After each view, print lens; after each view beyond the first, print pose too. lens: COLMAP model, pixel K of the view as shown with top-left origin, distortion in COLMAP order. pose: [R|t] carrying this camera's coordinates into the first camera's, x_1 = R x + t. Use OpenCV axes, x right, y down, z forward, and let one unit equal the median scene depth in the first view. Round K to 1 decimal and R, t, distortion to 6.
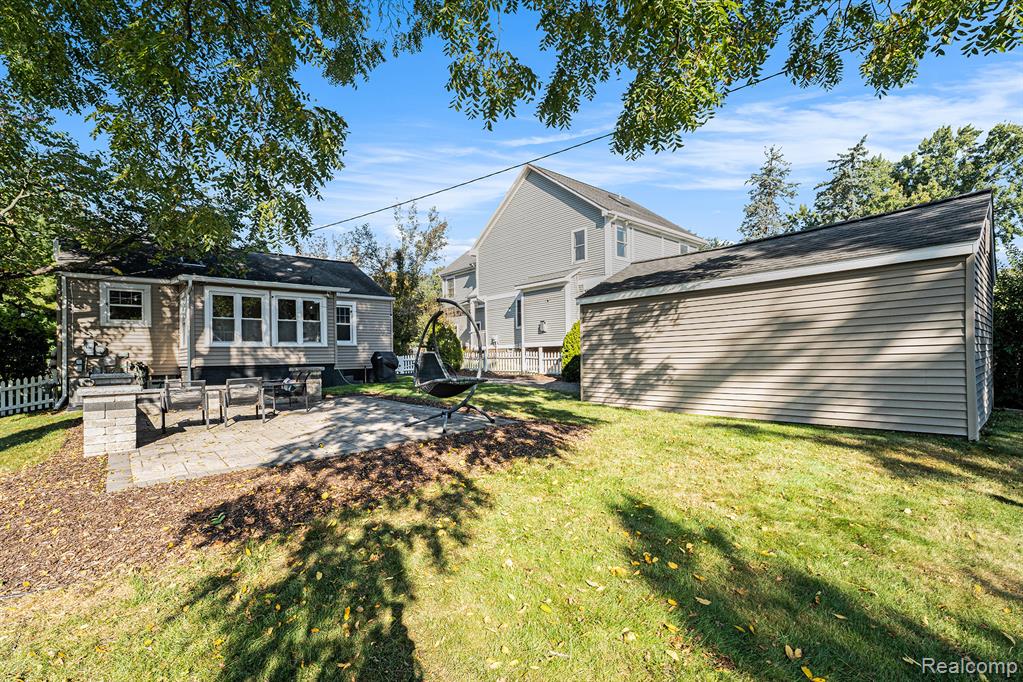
lens RADIAL K [[466.1, 0, 511.5], [0, 466.1, 341.0], [0, 0, 1]] dist [0.000125, 0.000180]
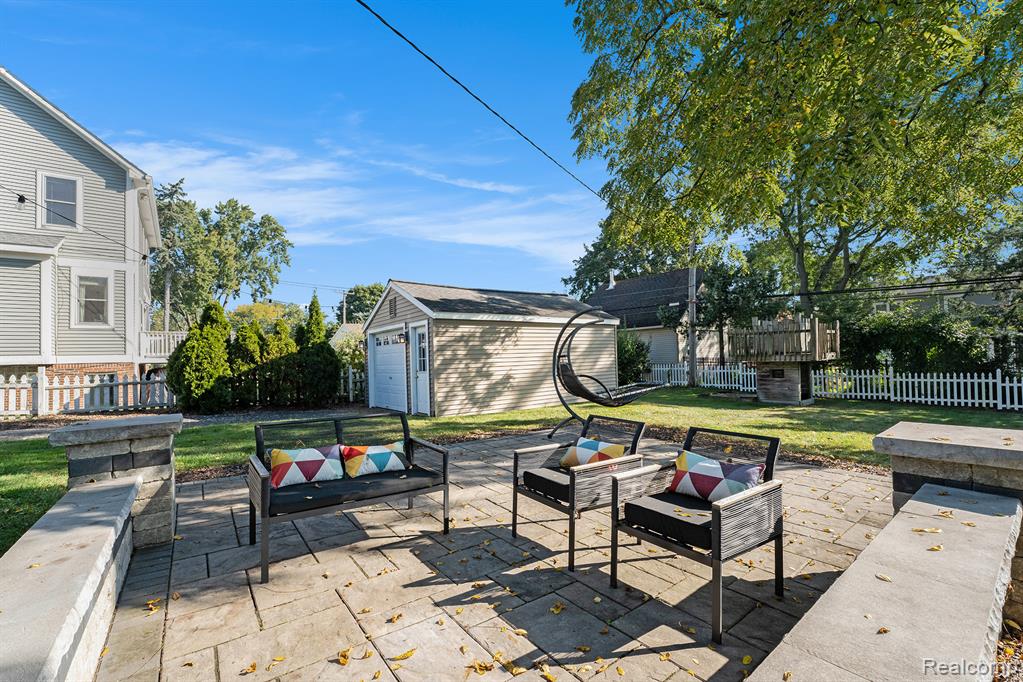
lens RADIAL K [[412.8, 0, 511.5], [0, 412.8, 341.0], [0, 0, 1]] dist [-0.001885, -0.000102]
pose [[0.083377, 0.062075, 0.994583, -0.736885], [-0.002547, 0.998068, -0.062079, 0.024474], [-0.996515, 0.002643, 0.083374, 0.803005]]
